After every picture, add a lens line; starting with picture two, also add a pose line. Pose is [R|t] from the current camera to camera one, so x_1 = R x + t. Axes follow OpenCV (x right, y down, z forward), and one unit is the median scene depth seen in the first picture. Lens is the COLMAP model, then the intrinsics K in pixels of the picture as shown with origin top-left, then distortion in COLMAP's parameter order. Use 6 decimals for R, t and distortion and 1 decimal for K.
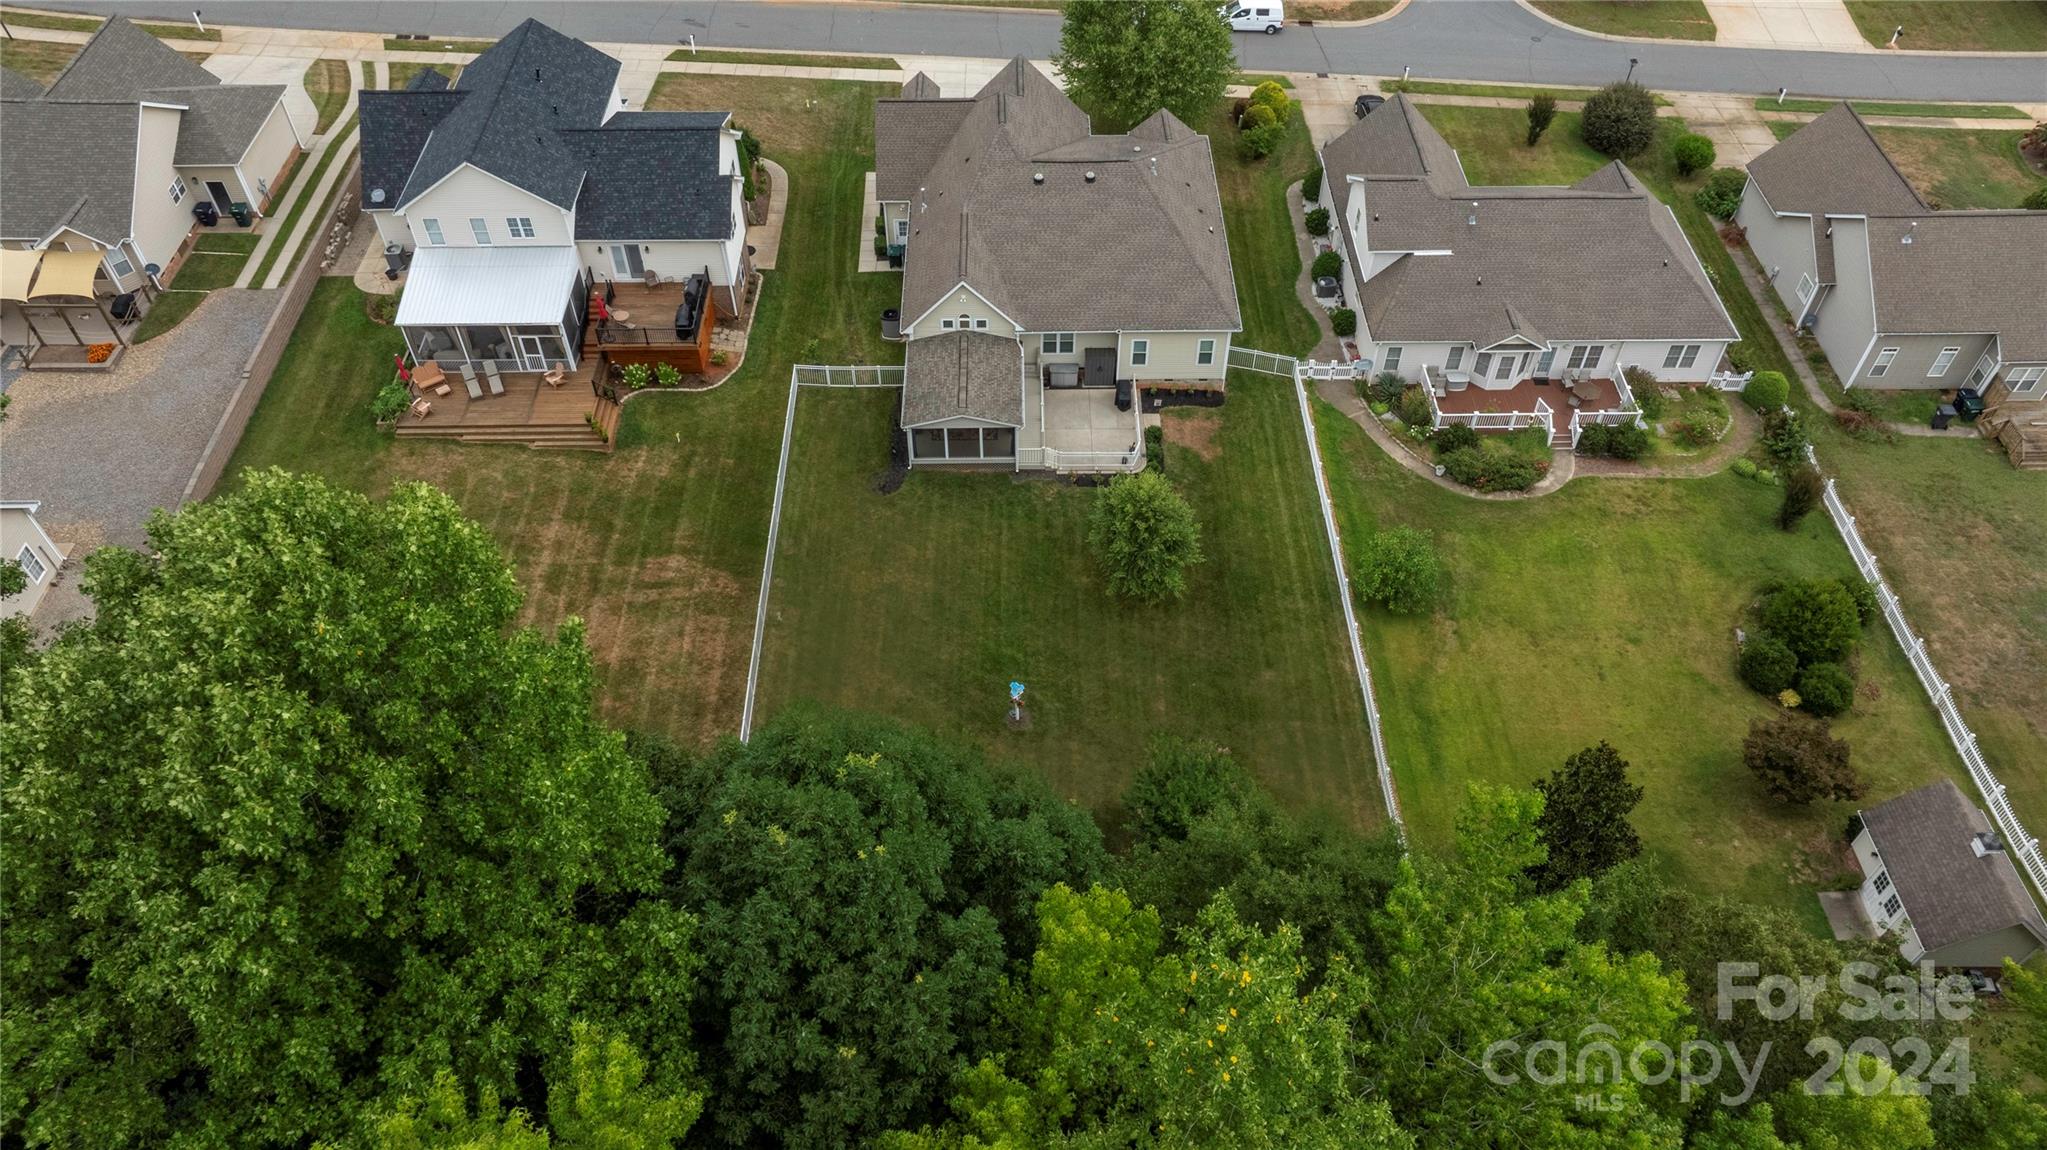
lens RADIAL K [[1445.9, 0, 1023.7], [0, 1445.9, 575.2], [0, 0, 1]] dist [-0.028546, -0.004400]
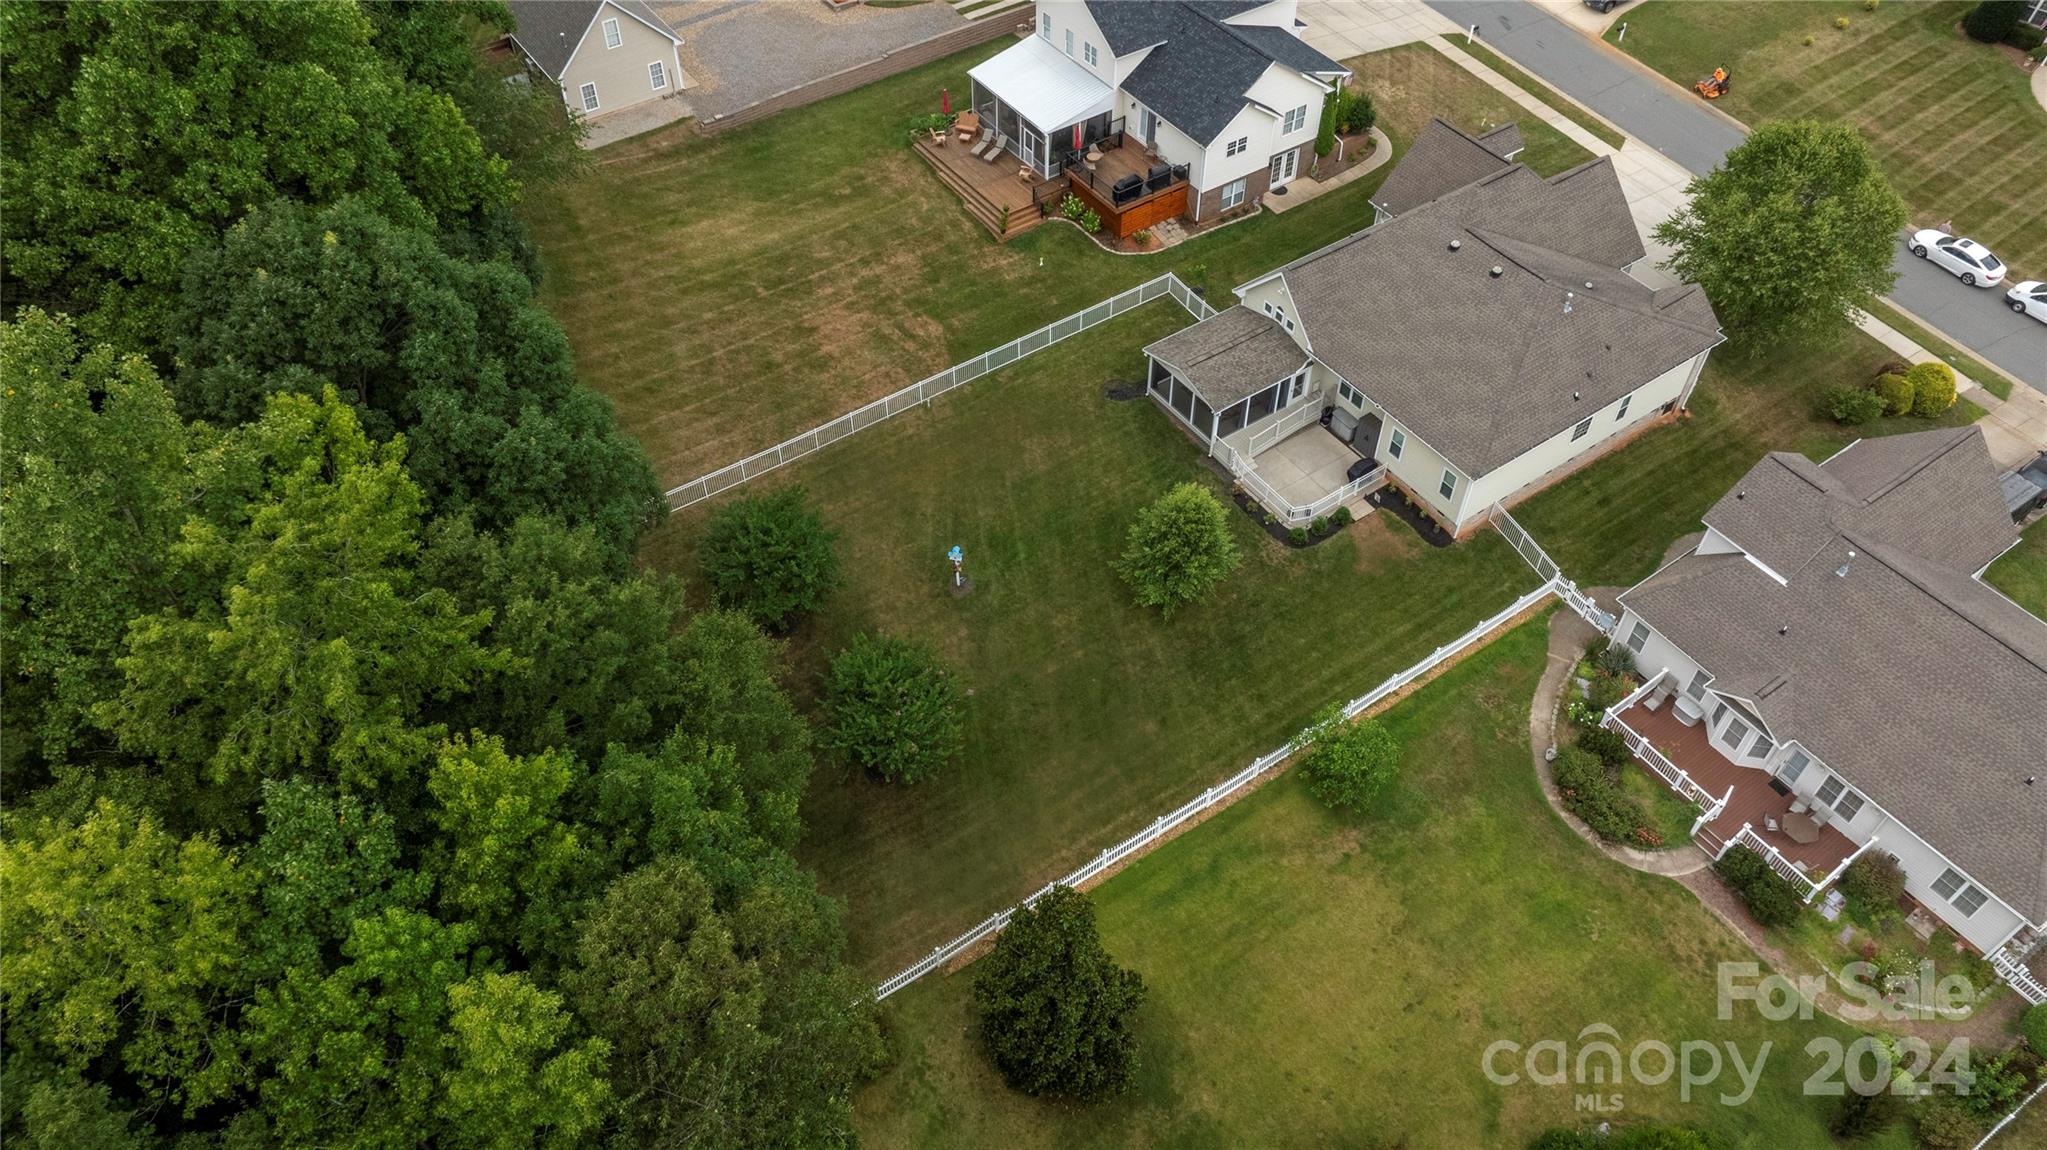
lens RADIAL K [[1445.9, 0, 1027.9], [0, 1445.9, 568.5], [0, 0, 1]] dist [-0.028546, -0.004400]
pose [[0.557480, 0.616463, -0.556048, 0.509212], [-0.616952, 0.755805, 0.219382, -0.148030], [0.555505, 0.220754, 0.801675, 0.128435]]
